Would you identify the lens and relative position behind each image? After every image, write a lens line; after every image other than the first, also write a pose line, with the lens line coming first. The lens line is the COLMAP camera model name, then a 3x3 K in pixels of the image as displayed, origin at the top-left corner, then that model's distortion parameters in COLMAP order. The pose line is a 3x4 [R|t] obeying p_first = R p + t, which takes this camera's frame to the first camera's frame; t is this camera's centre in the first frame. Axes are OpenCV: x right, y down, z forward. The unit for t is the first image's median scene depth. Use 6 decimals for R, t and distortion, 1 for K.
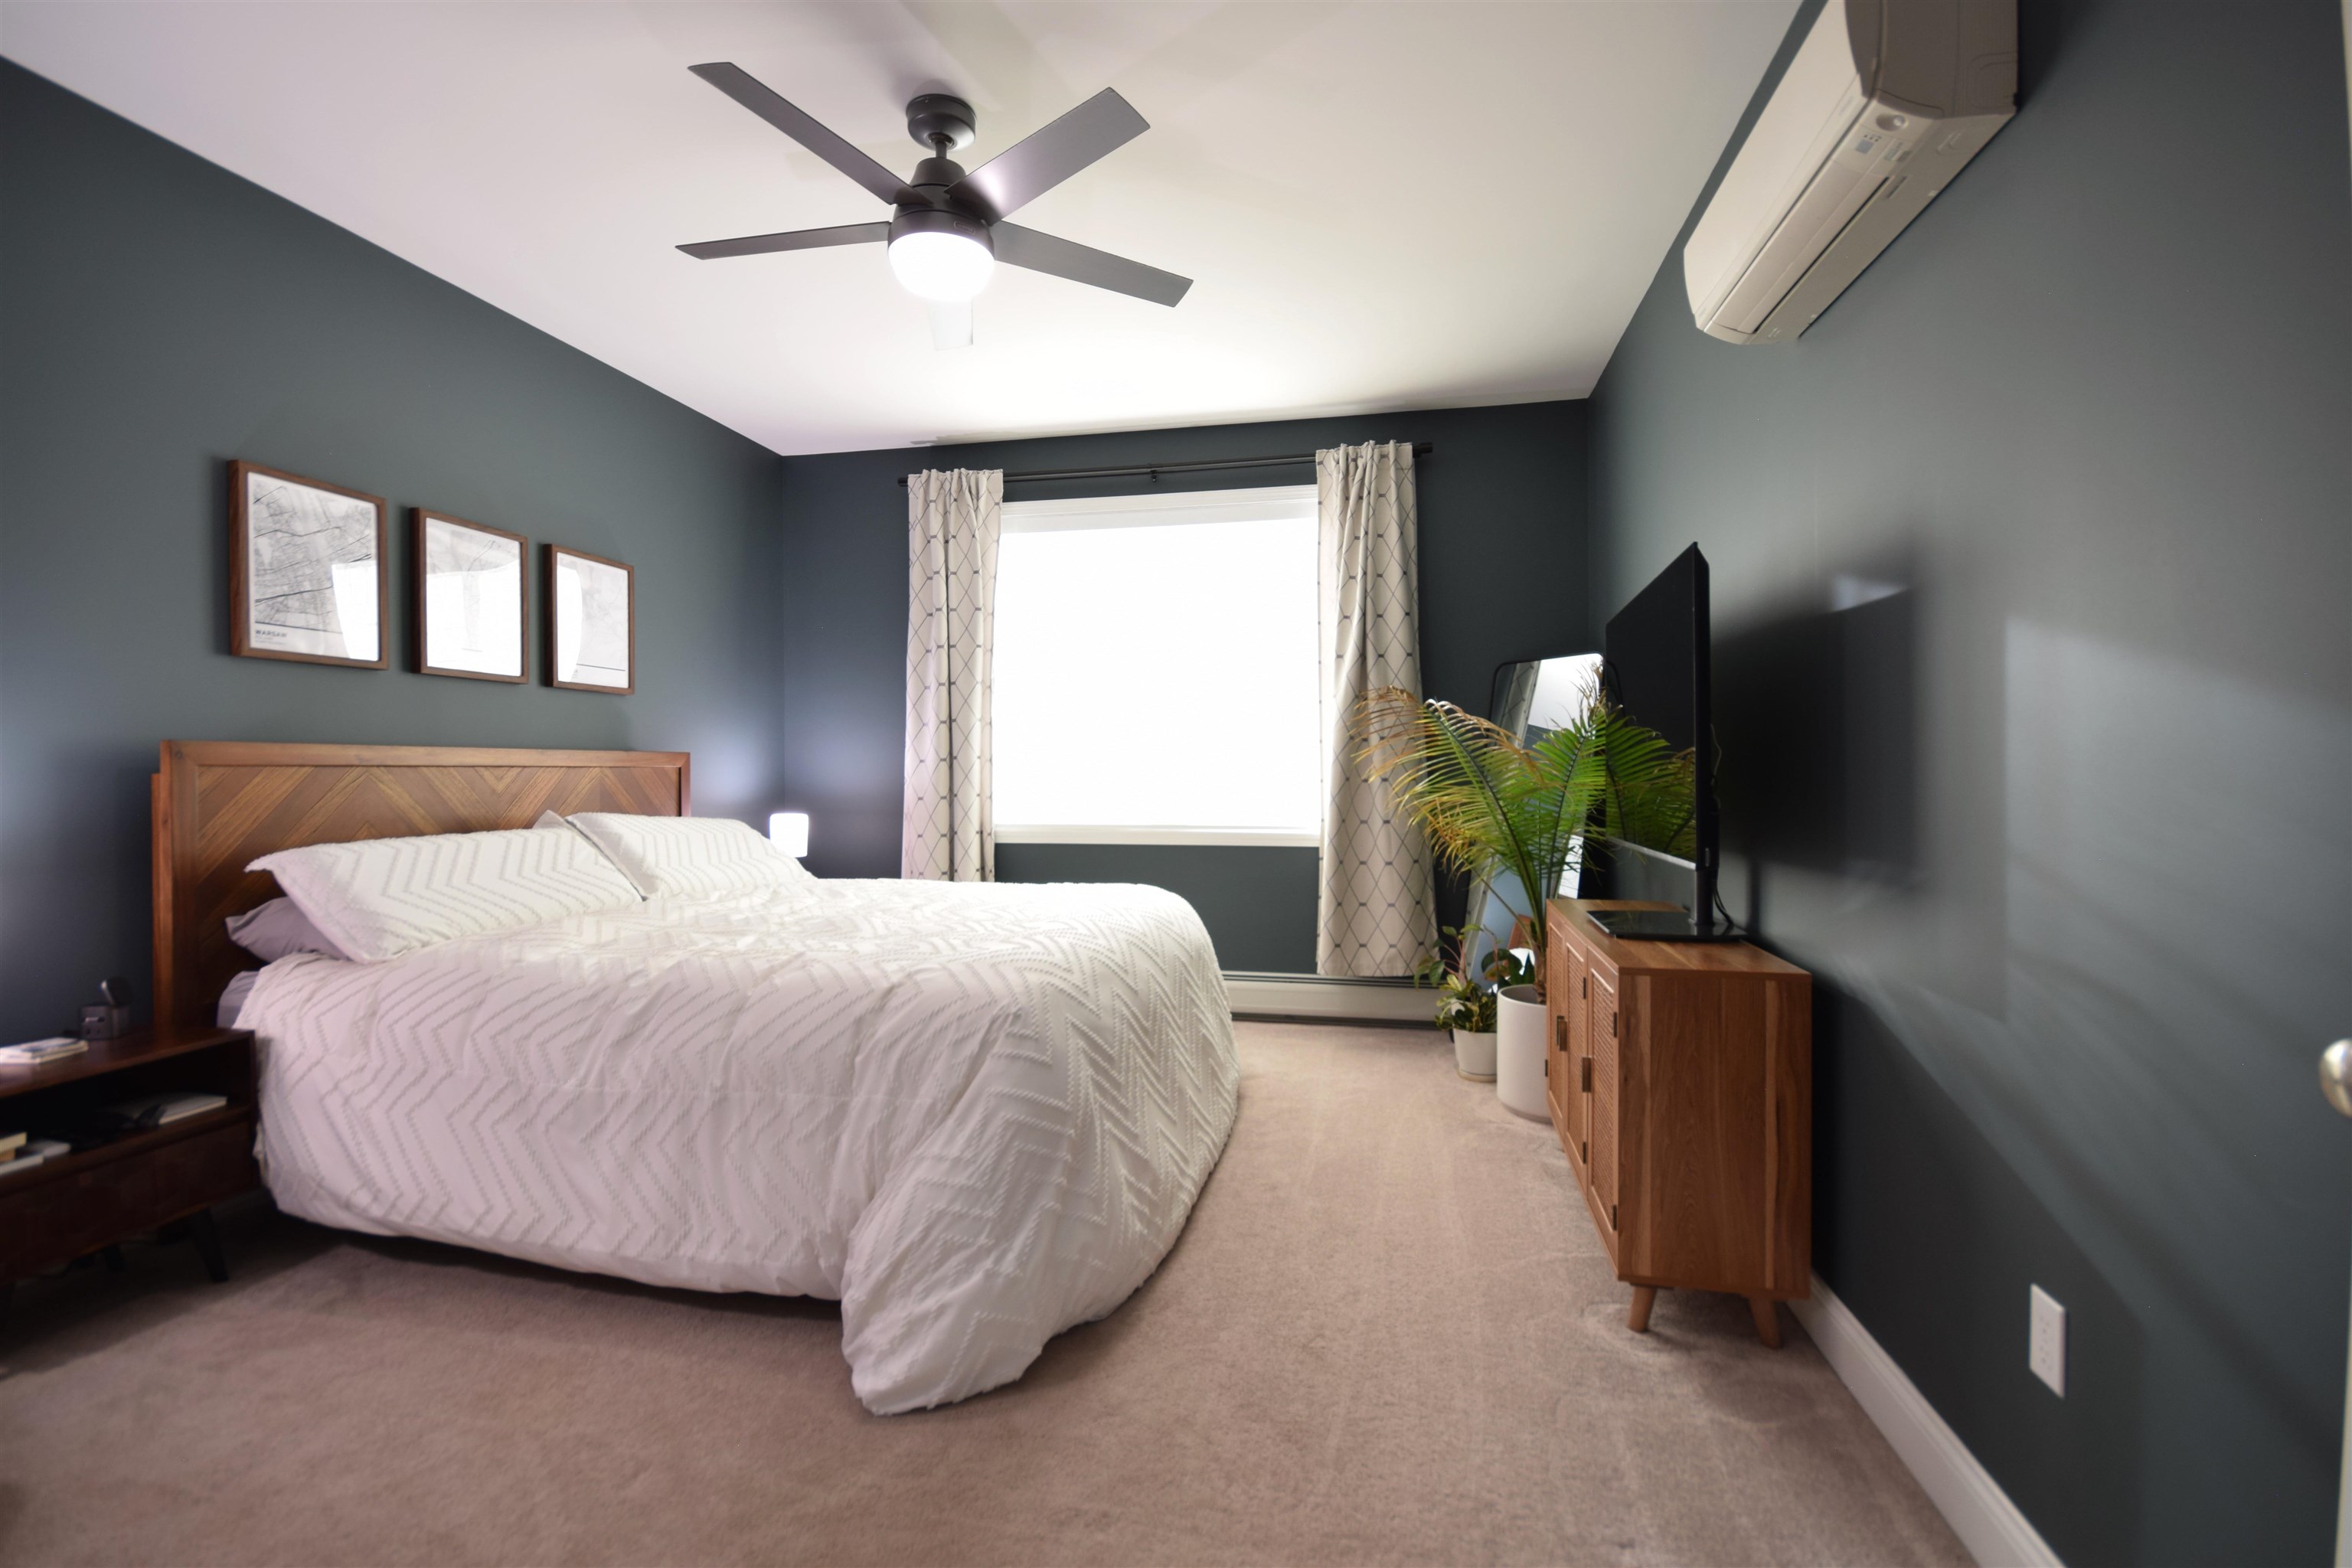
lens RADIAL K [[1039.6, 0, 1170.1], [0, 1039.6, 777.3], [0, 0, 1]] dist [0.001824, -0.003546]
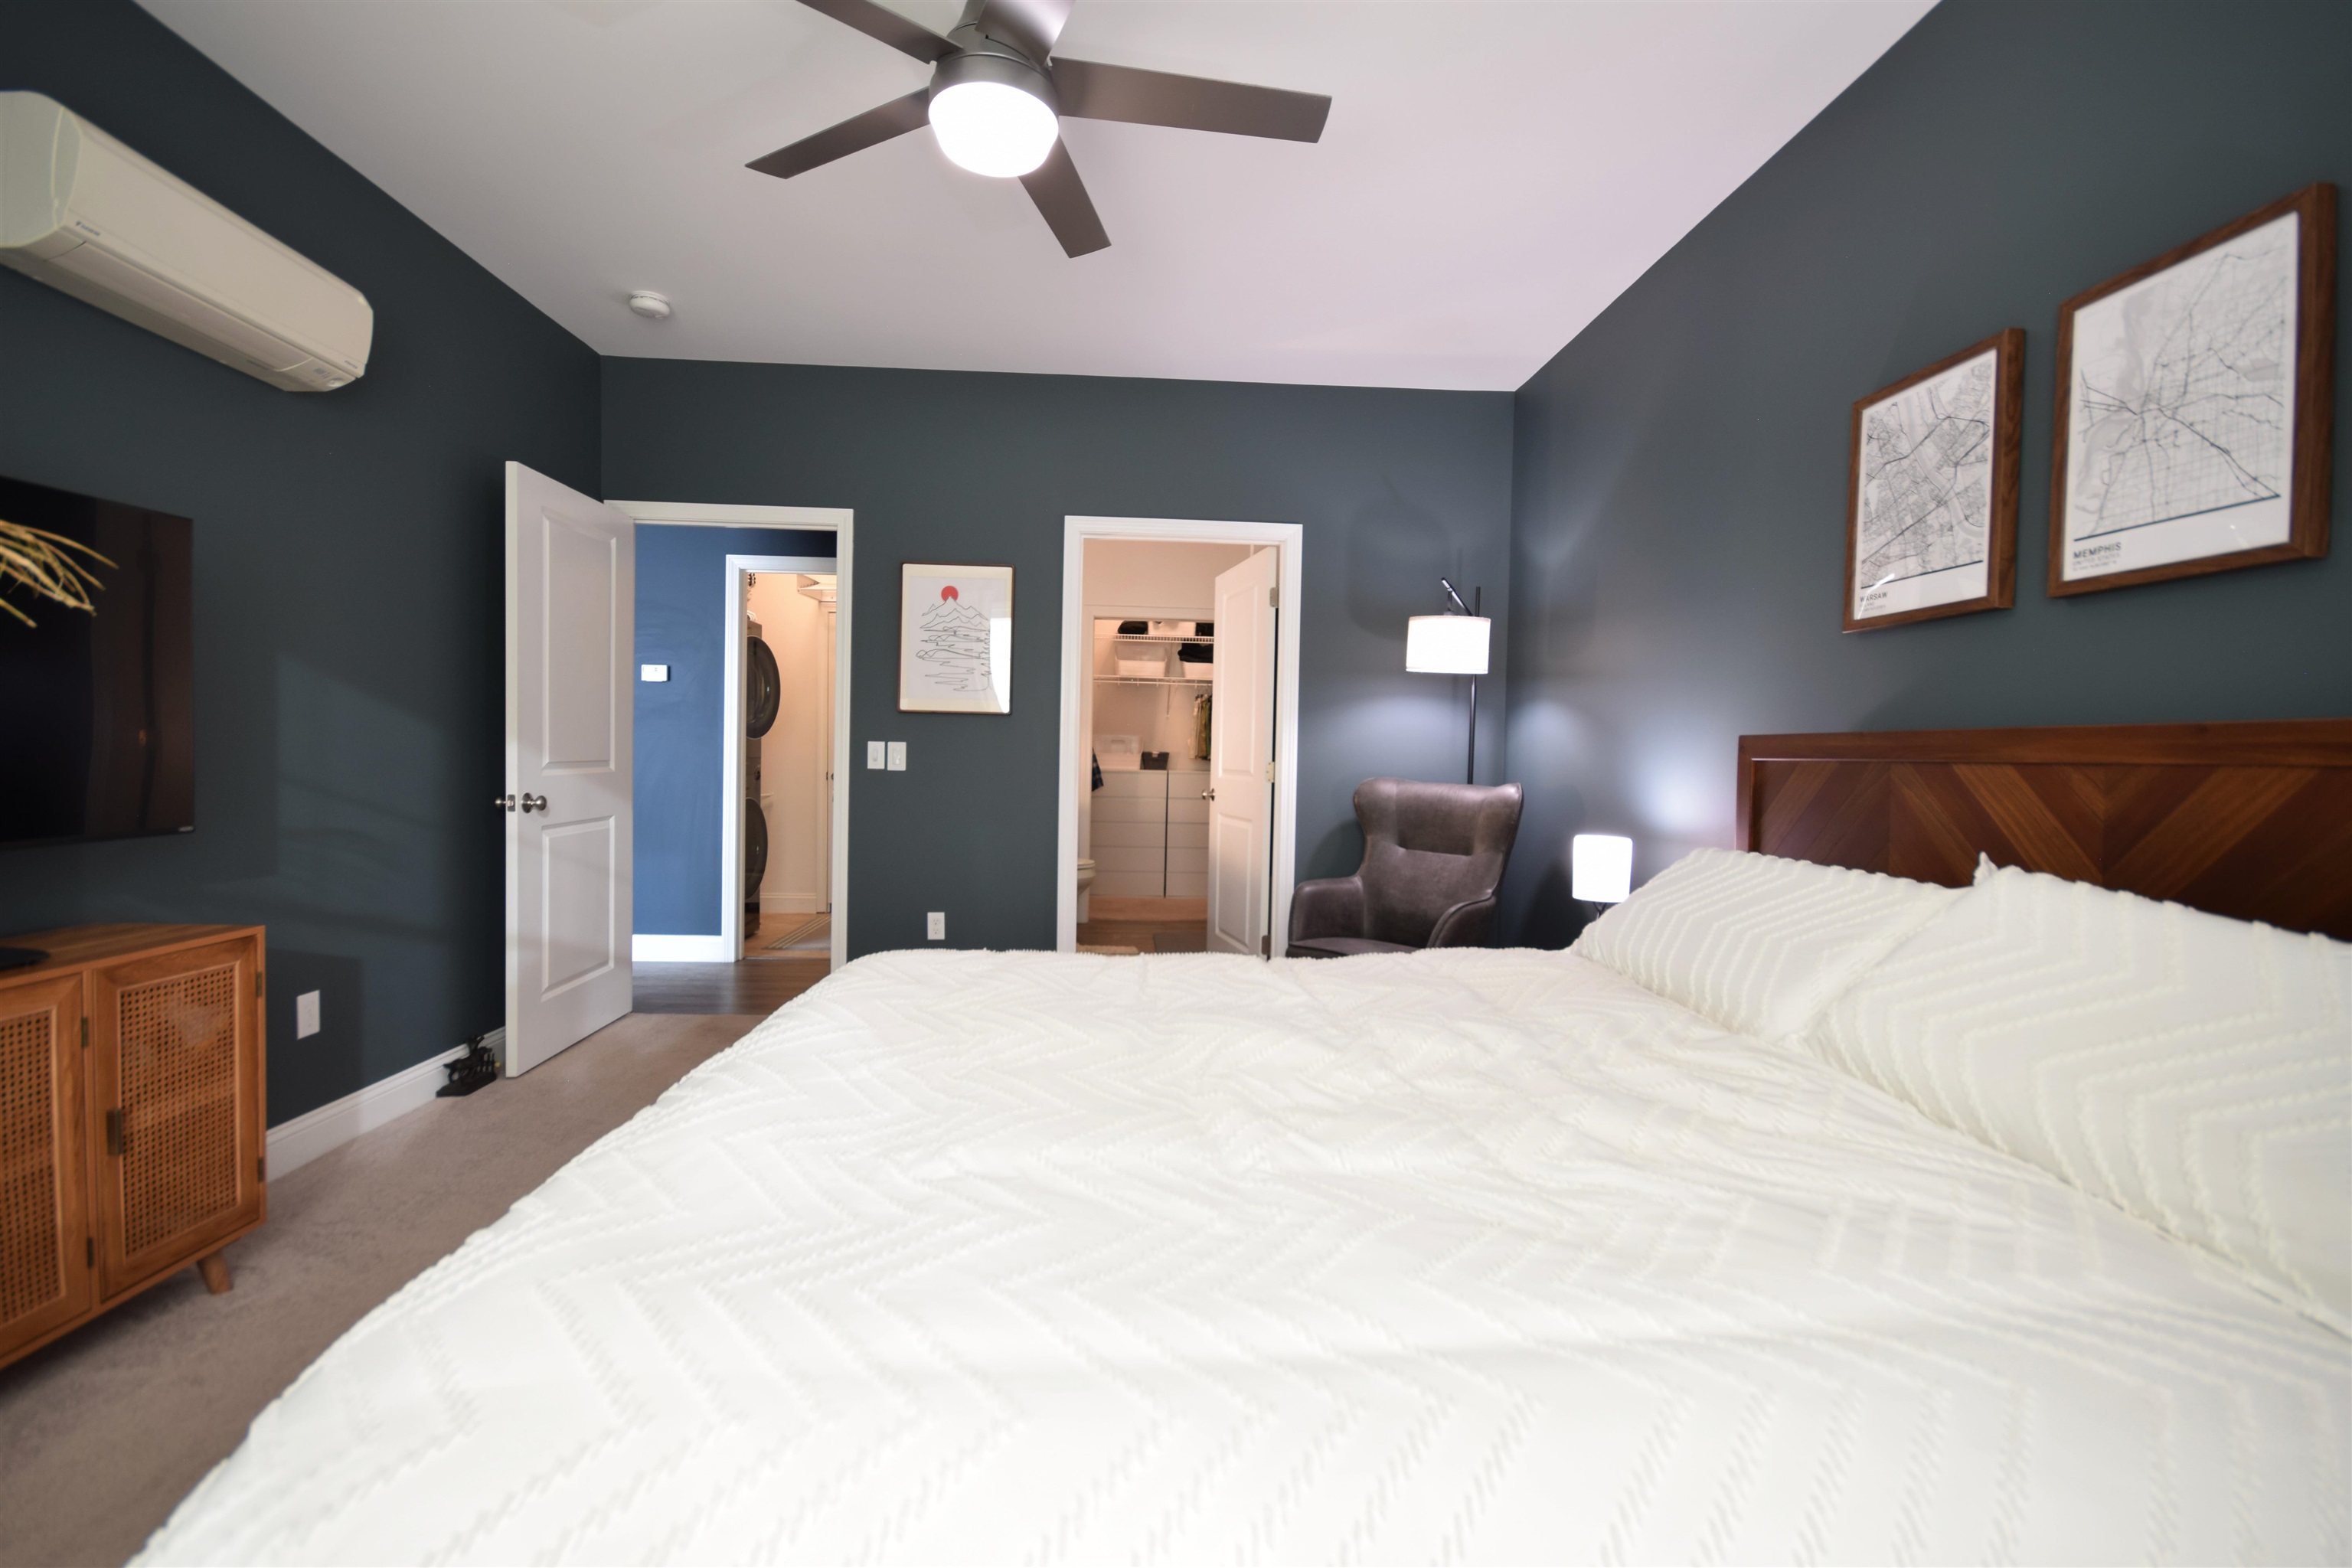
lens RADIAL K [[1039.6, 0, 1165.5], [0, 1039.6, 774.8], [0, 0, 1]] dist [0.001824, -0.003546]
pose [[-0.965389, -0.008841, -0.260663, -0.123223], [-0.016794, 0.999458, 0.028301, -0.013682], [0.260272, 0.031699, -0.965015, 1.590112]]
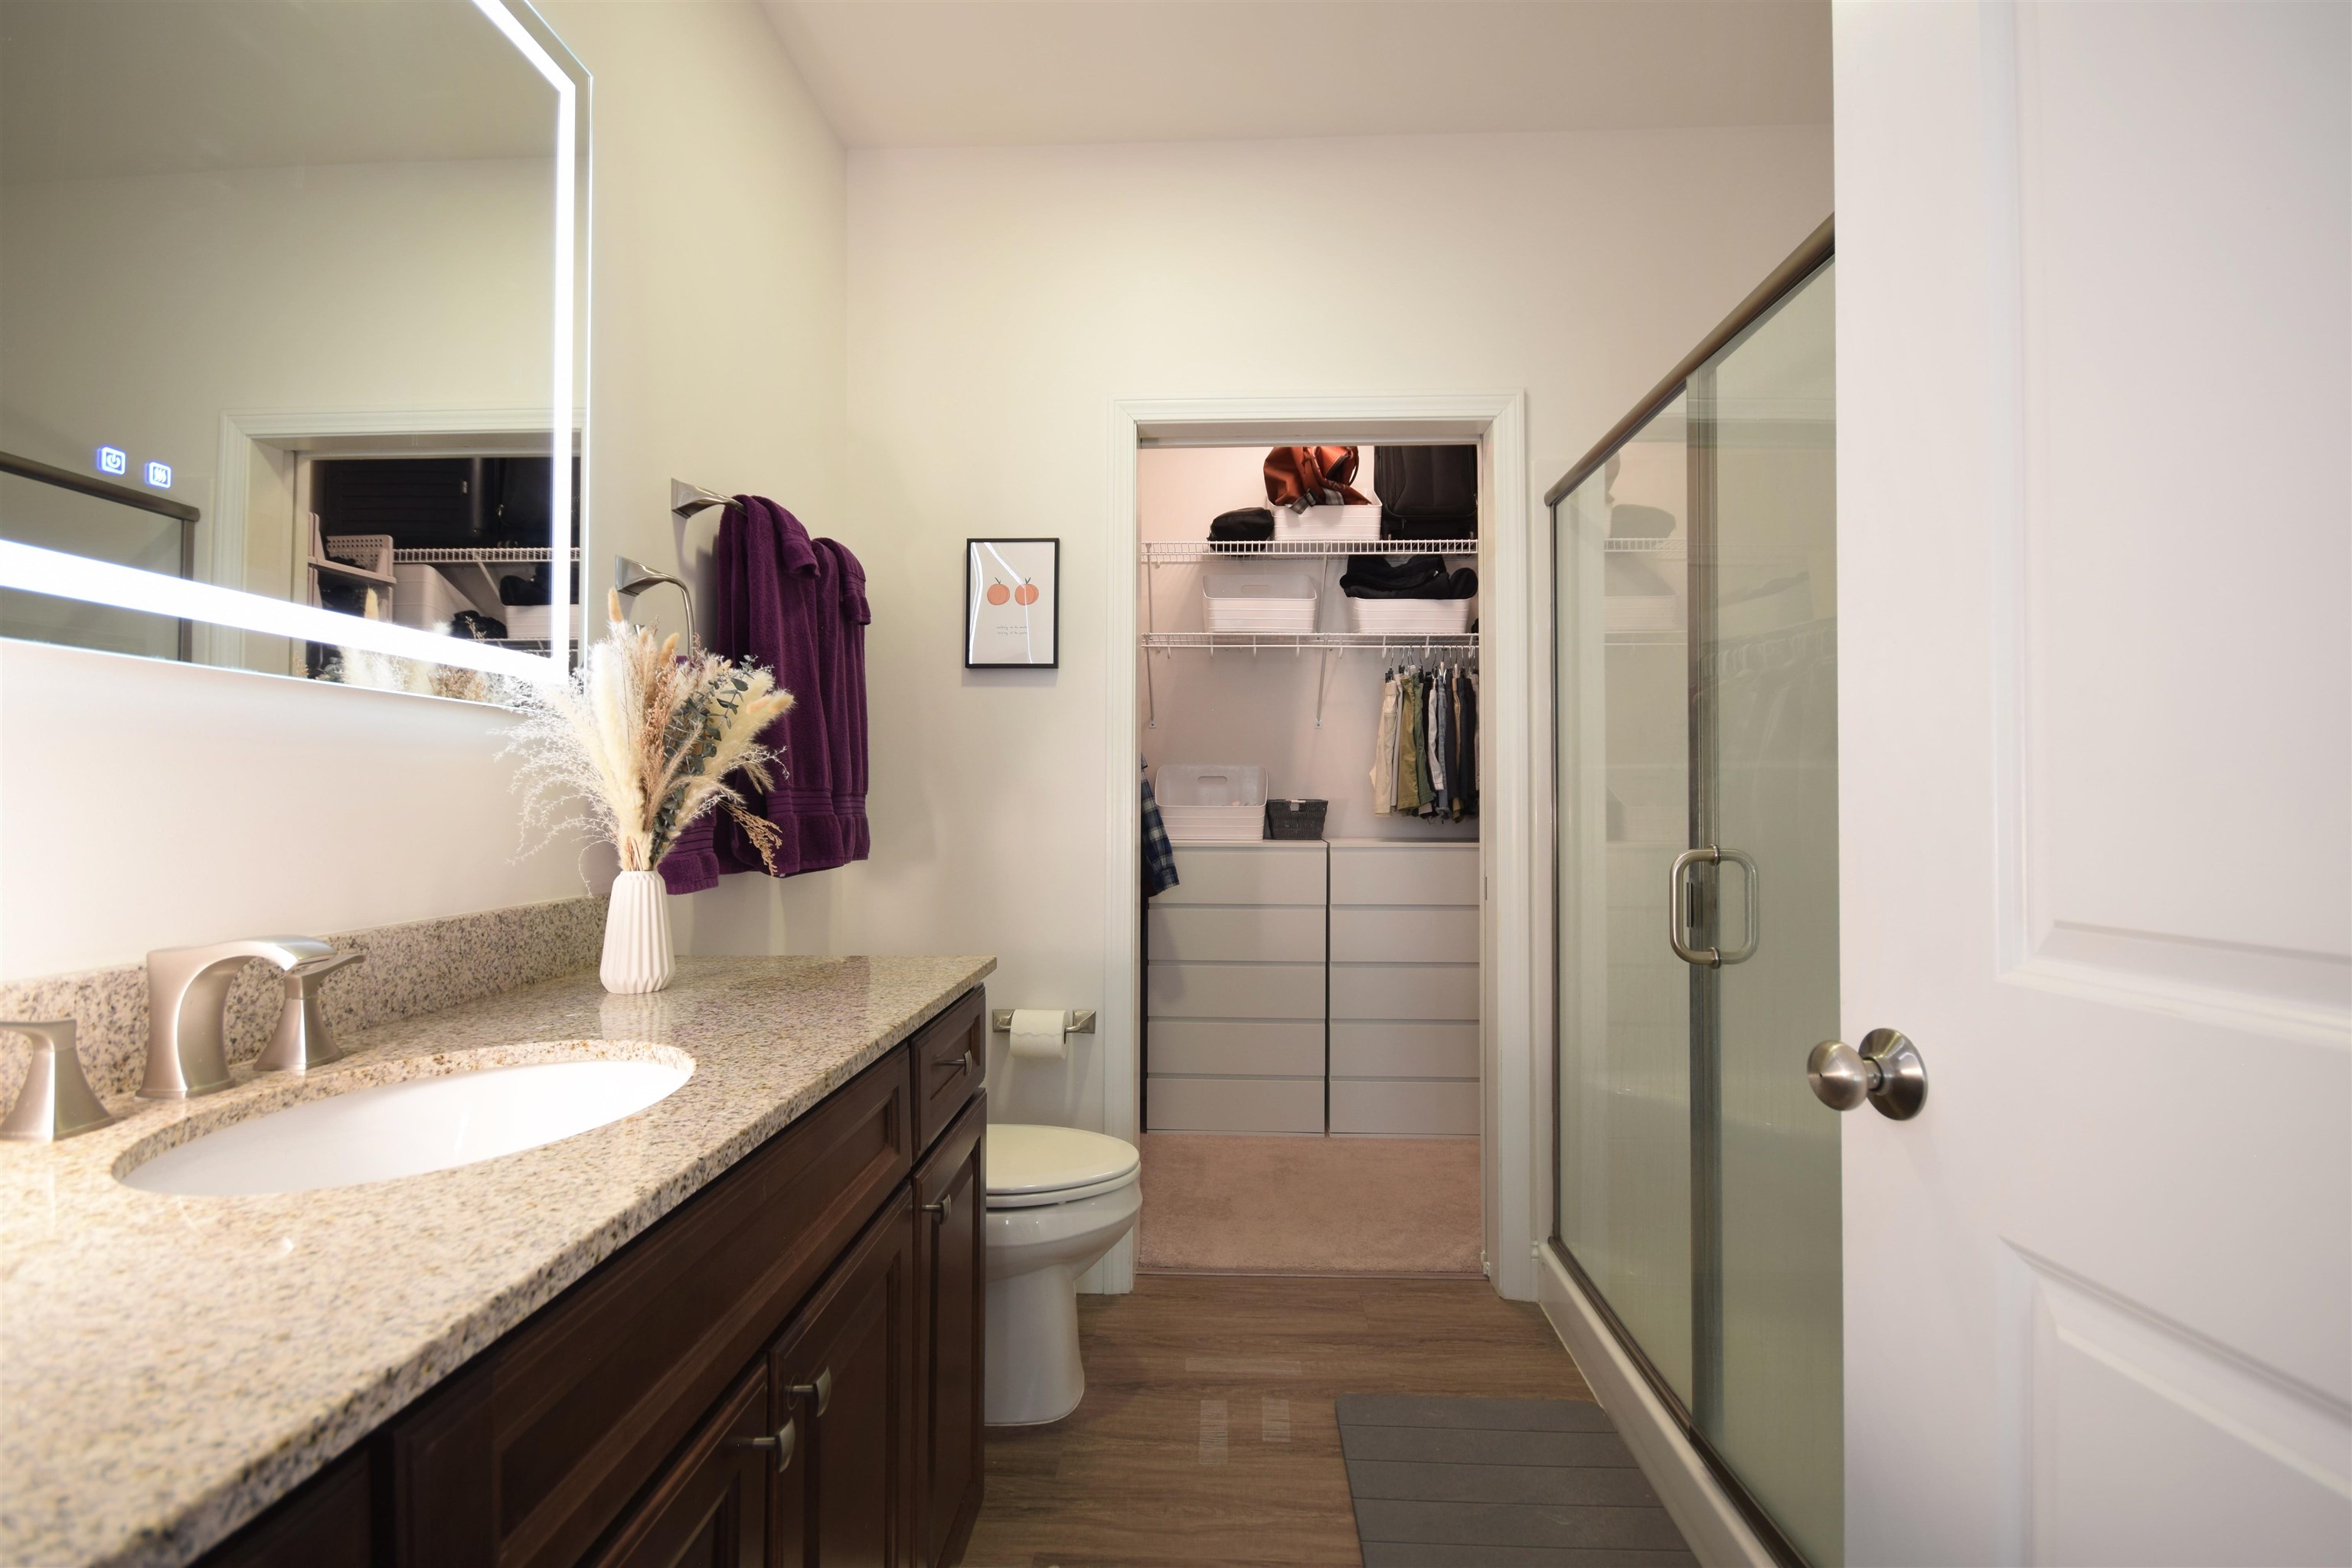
lens RADIAL K [[1039.6, 0, 1185.2], [0, 1039.6, 789.6], [0, 0, 1]] dist [0.001824, -0.003546]
pose [[-0.983423, -0.001780, -0.181316, -0.482273], [0.000733, 0.999905, -0.013788, 0.010120], [0.181323, -0.013692, -0.983328, 0.025632]]
